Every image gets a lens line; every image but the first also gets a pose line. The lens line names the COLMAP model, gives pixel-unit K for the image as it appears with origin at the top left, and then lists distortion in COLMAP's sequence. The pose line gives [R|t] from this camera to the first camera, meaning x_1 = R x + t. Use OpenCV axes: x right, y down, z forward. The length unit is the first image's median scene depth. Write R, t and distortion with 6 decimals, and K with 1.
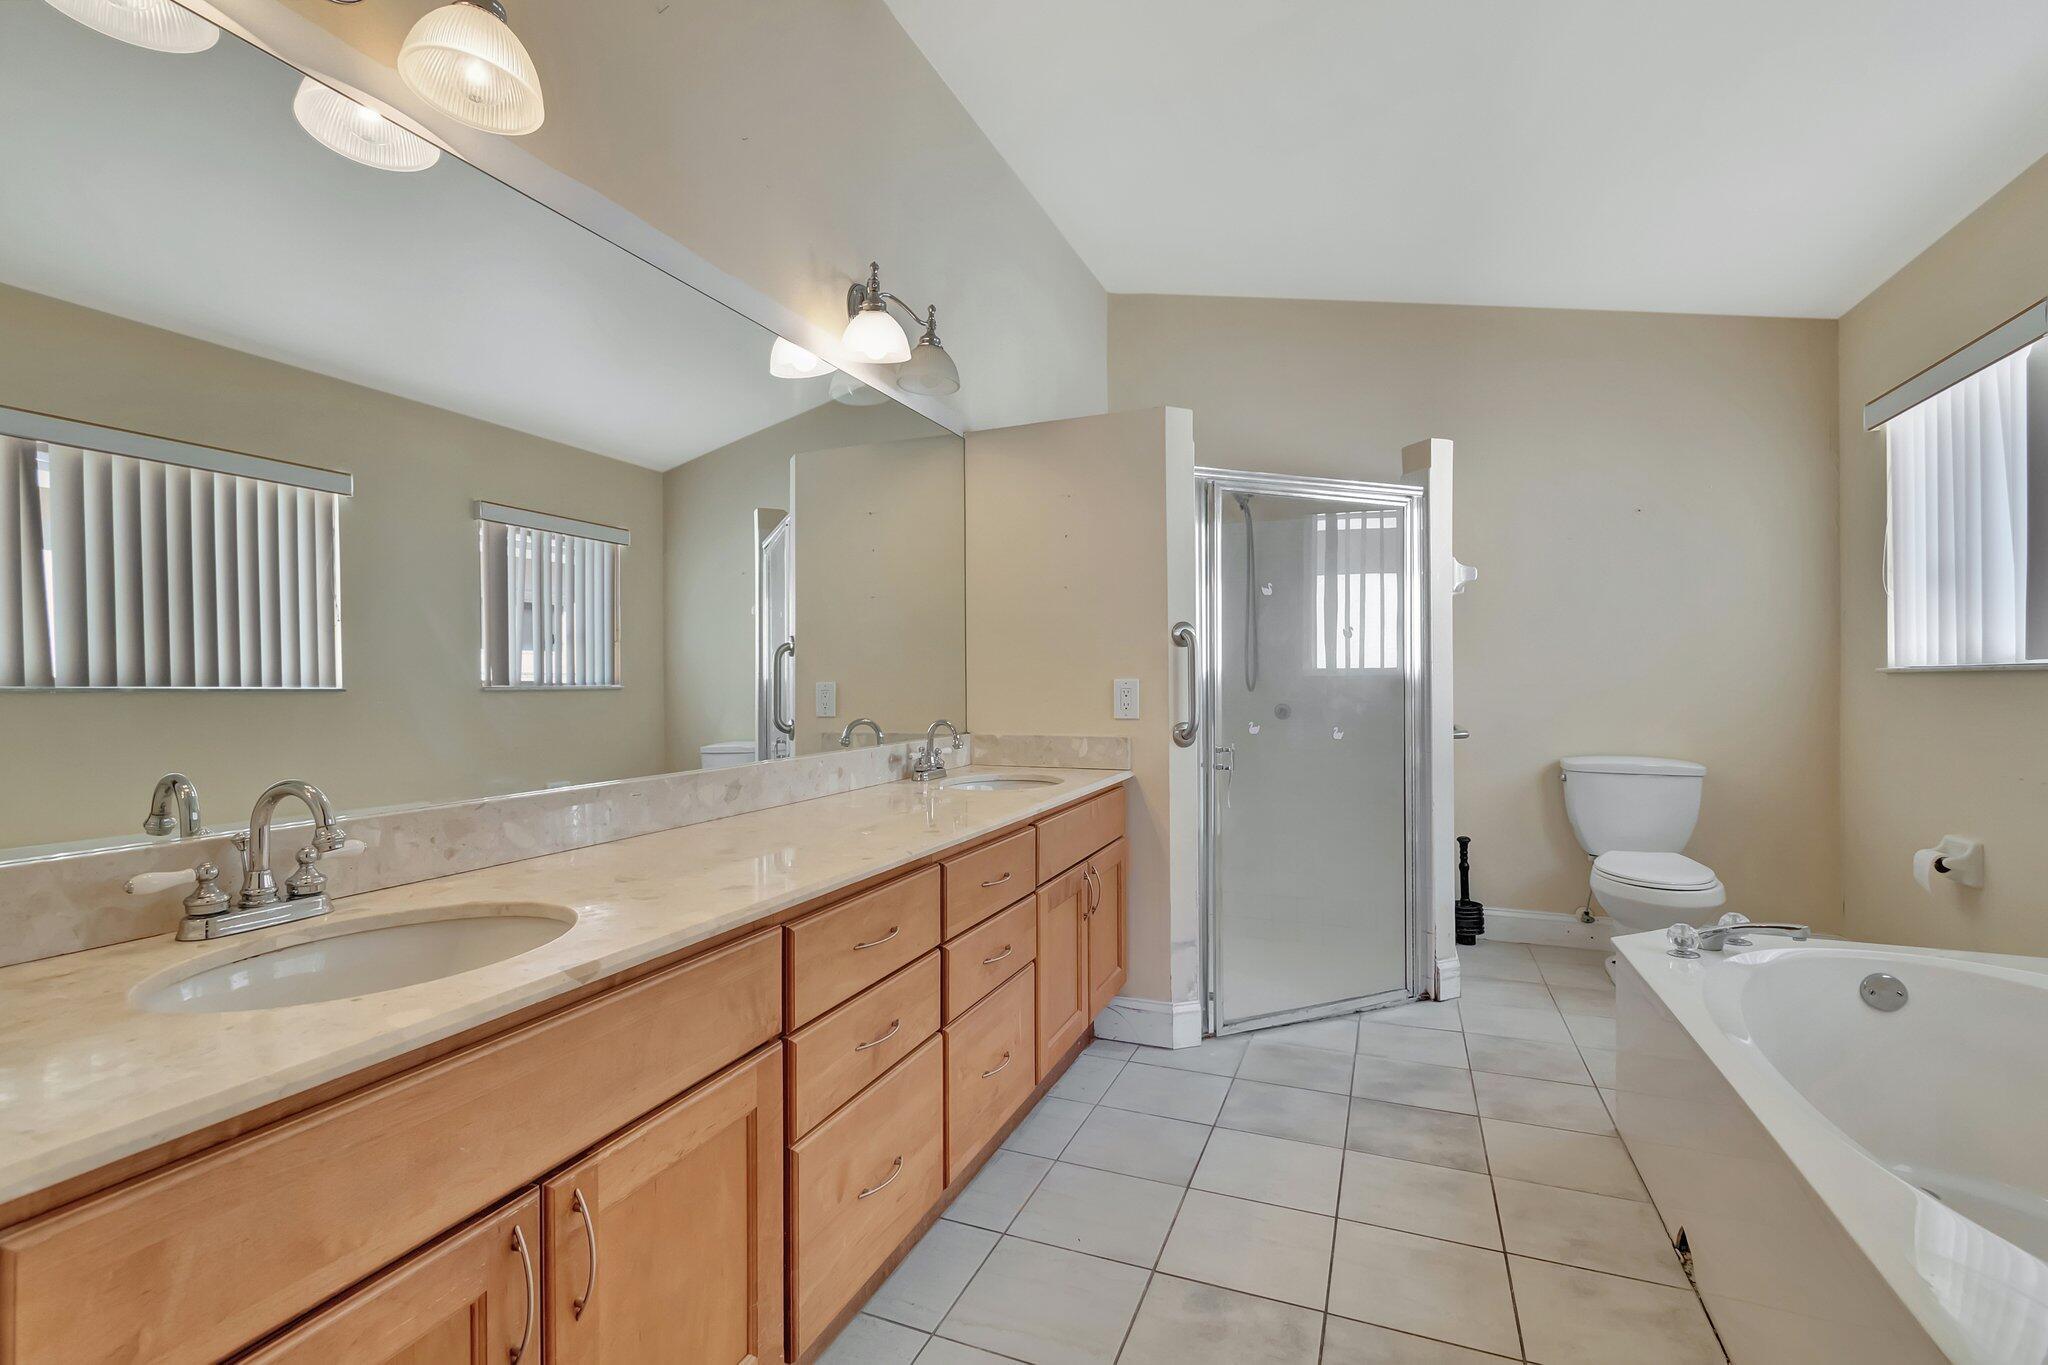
lens RADIAL K [[914.7, 0, 1024.0], [0, 914.7, 682.5], [0, 0, 1]] dist [-0.001220, -0.000001]
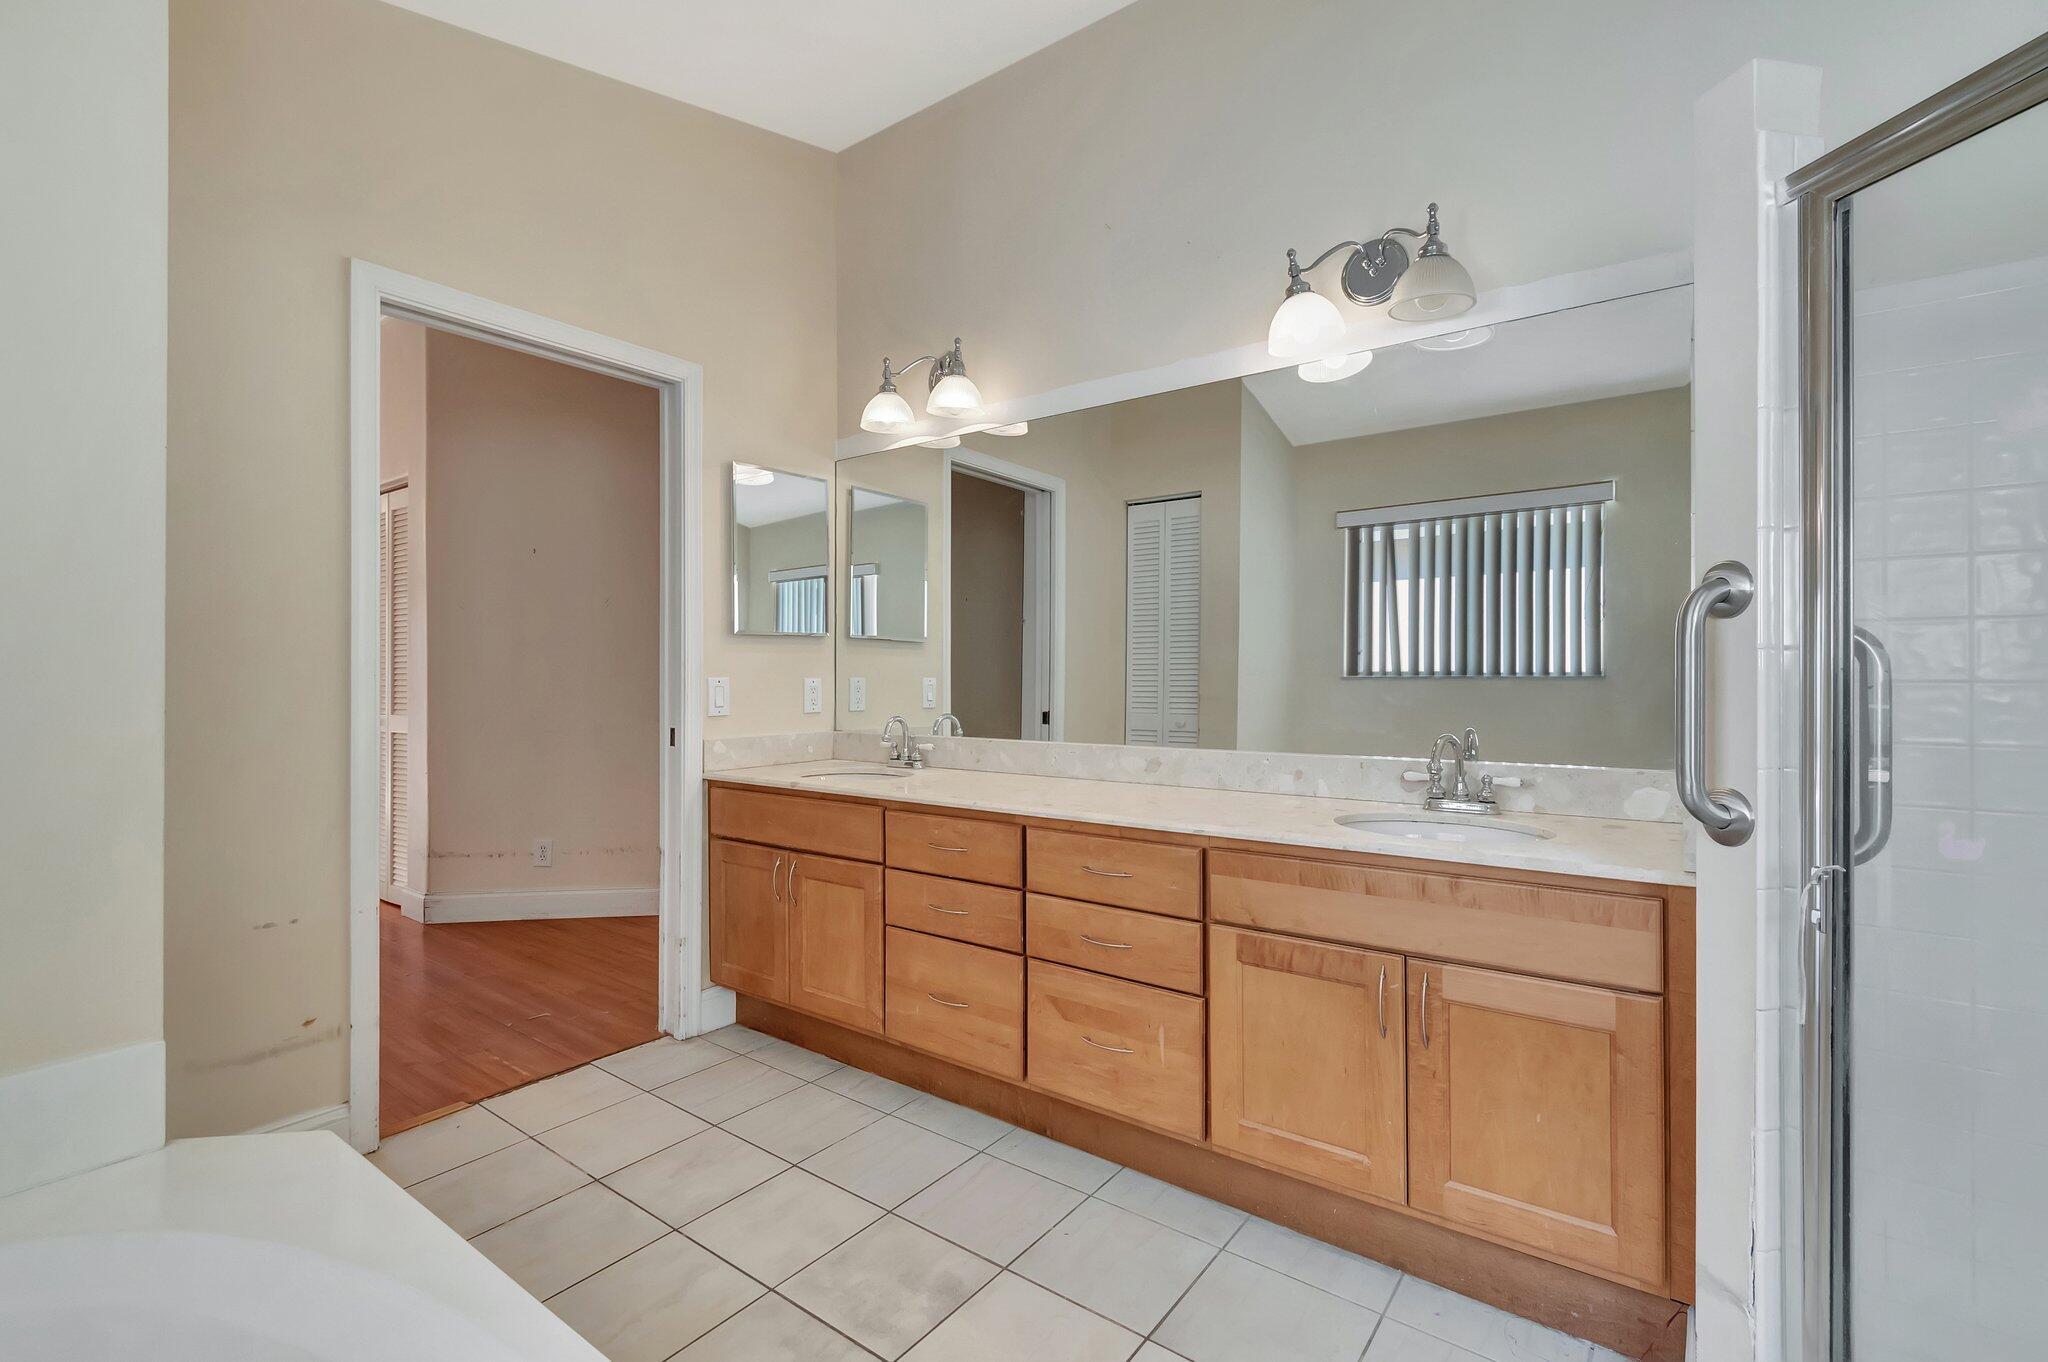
lens RADIAL K [[913.2, 0, 998.3], [0, 913.2, 669.9], [0, 0, 1]] dist [0.003129, 0.000409]
pose [[-0.257960, 0.005385, -0.966141, 0.854419], [0.002614, 0.999985, 0.004875, -0.021585], [0.966152, -0.001268, -0.257970, 0.955004]]
